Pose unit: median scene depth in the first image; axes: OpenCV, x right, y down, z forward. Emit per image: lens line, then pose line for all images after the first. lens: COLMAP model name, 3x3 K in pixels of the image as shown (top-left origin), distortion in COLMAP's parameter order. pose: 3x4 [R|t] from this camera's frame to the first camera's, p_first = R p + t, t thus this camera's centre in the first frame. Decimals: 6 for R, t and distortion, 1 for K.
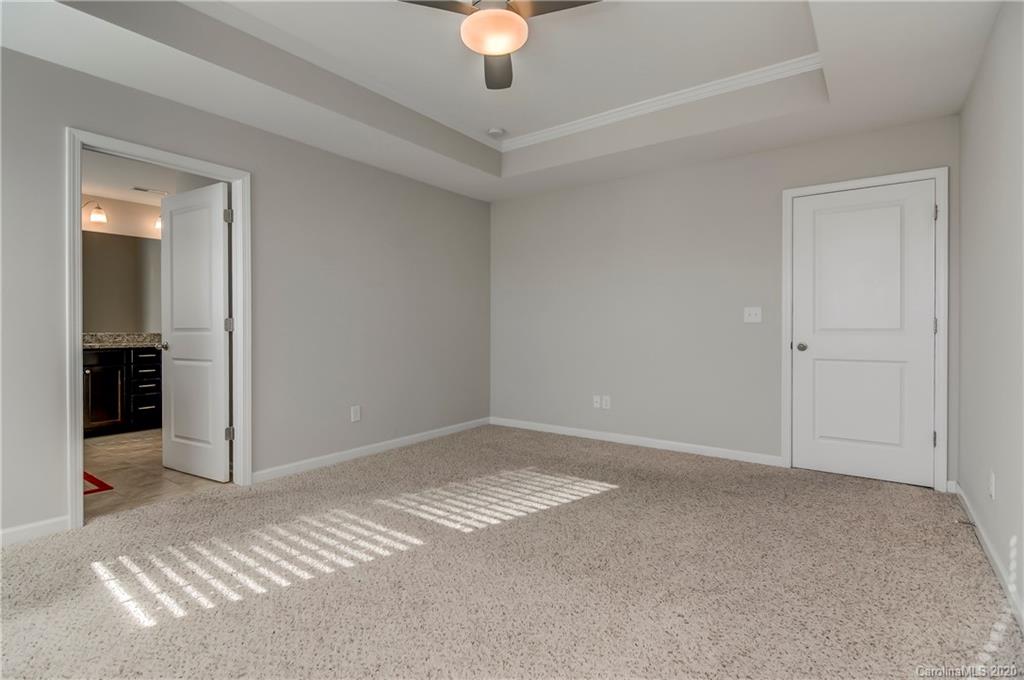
lens RADIAL K [[497.7, 0, 513.4], [0, 497.7, 331.8], [0, 0, 1]] dist [0.012226, -0.008363]
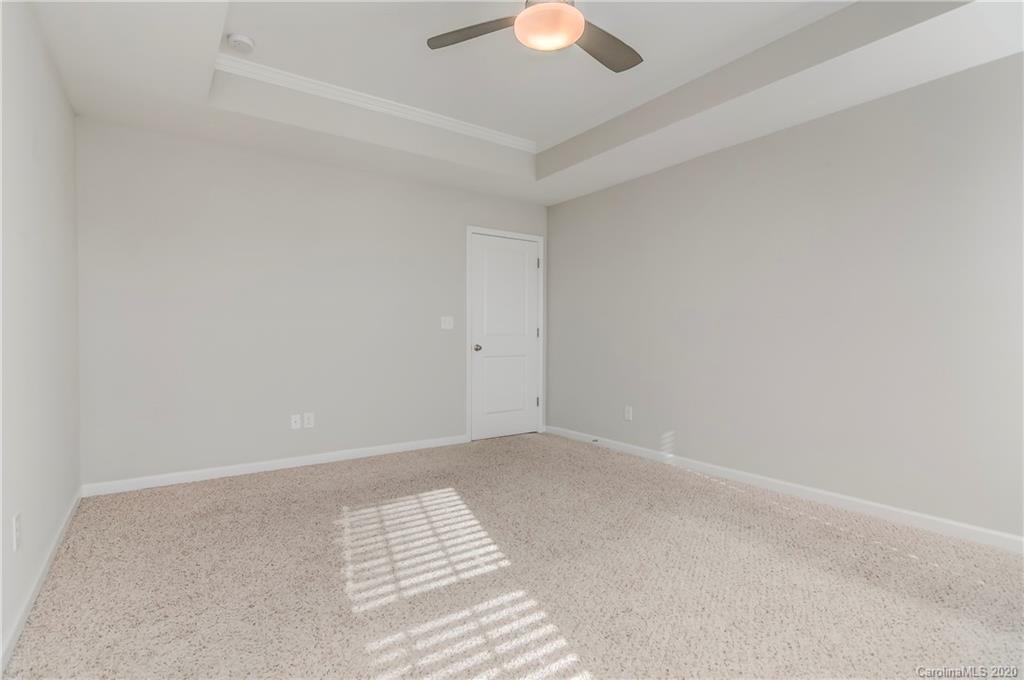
lens RADIAL K [[497.7, 0, 521.1], [0, 497.7, 340.1], [0, 0, 1]] dist [0.012226, -0.008363]
pose [[0.301106, -0.007560, 0.953561, -0.768016], [0.003751, 0.999970, 0.006744, 0.001224], [-0.953583, 0.001546, 0.301126, 0.596849]]
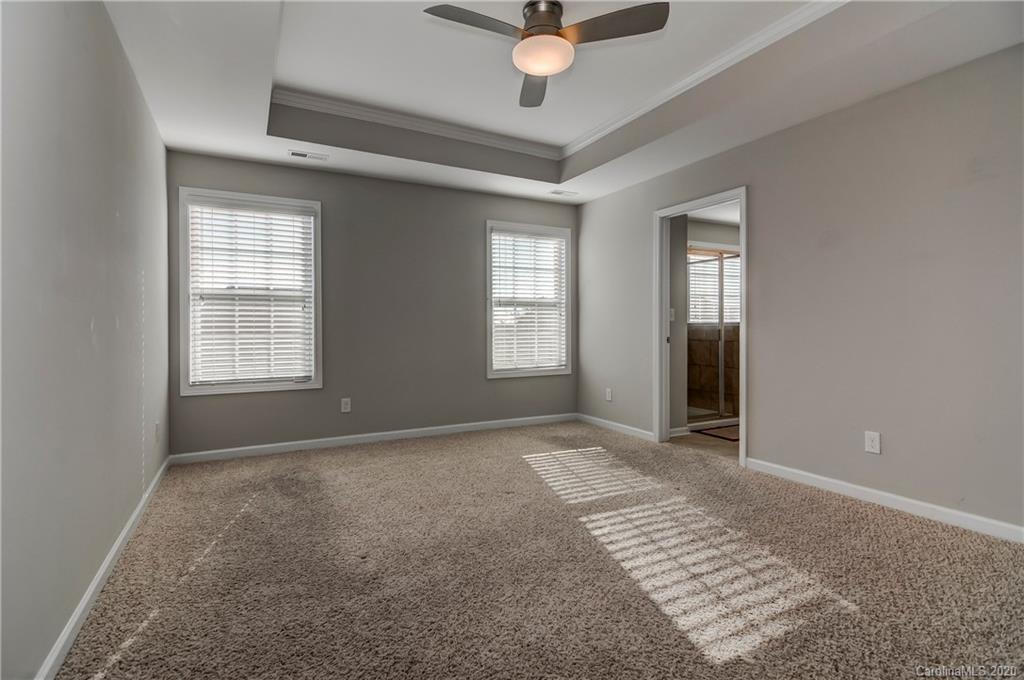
lens RADIAL K [[497.7, 0, 500.5], [0, 497.7, 335.3], [0, 0, 1]] dist [0.012226, -0.008363]
pose [[-0.453975, 0.012064, -0.890933, 0.761899], [-0.006072, 0.999843, 0.016633, -0.001336], [0.890994, 0.012961, -0.453831, 1.104544]]
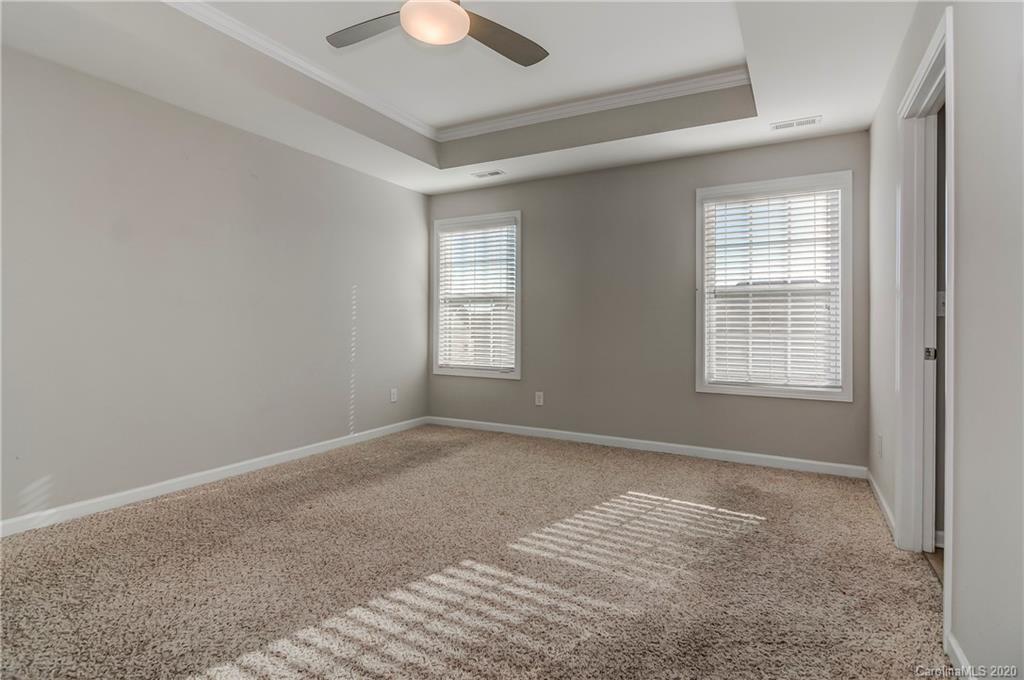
lens RADIAL K [[497.7, 0, 505.7], [0, 497.7, 330.8], [0, 0, 1]] dist [0.012226, -0.008363]
pose [[-0.993730, -0.006180, -0.111637, -0.051786], [-0.008938, 0.999667, 0.024228, -0.014407], [0.111450, 0.025074, -0.993454, 1.546582]]
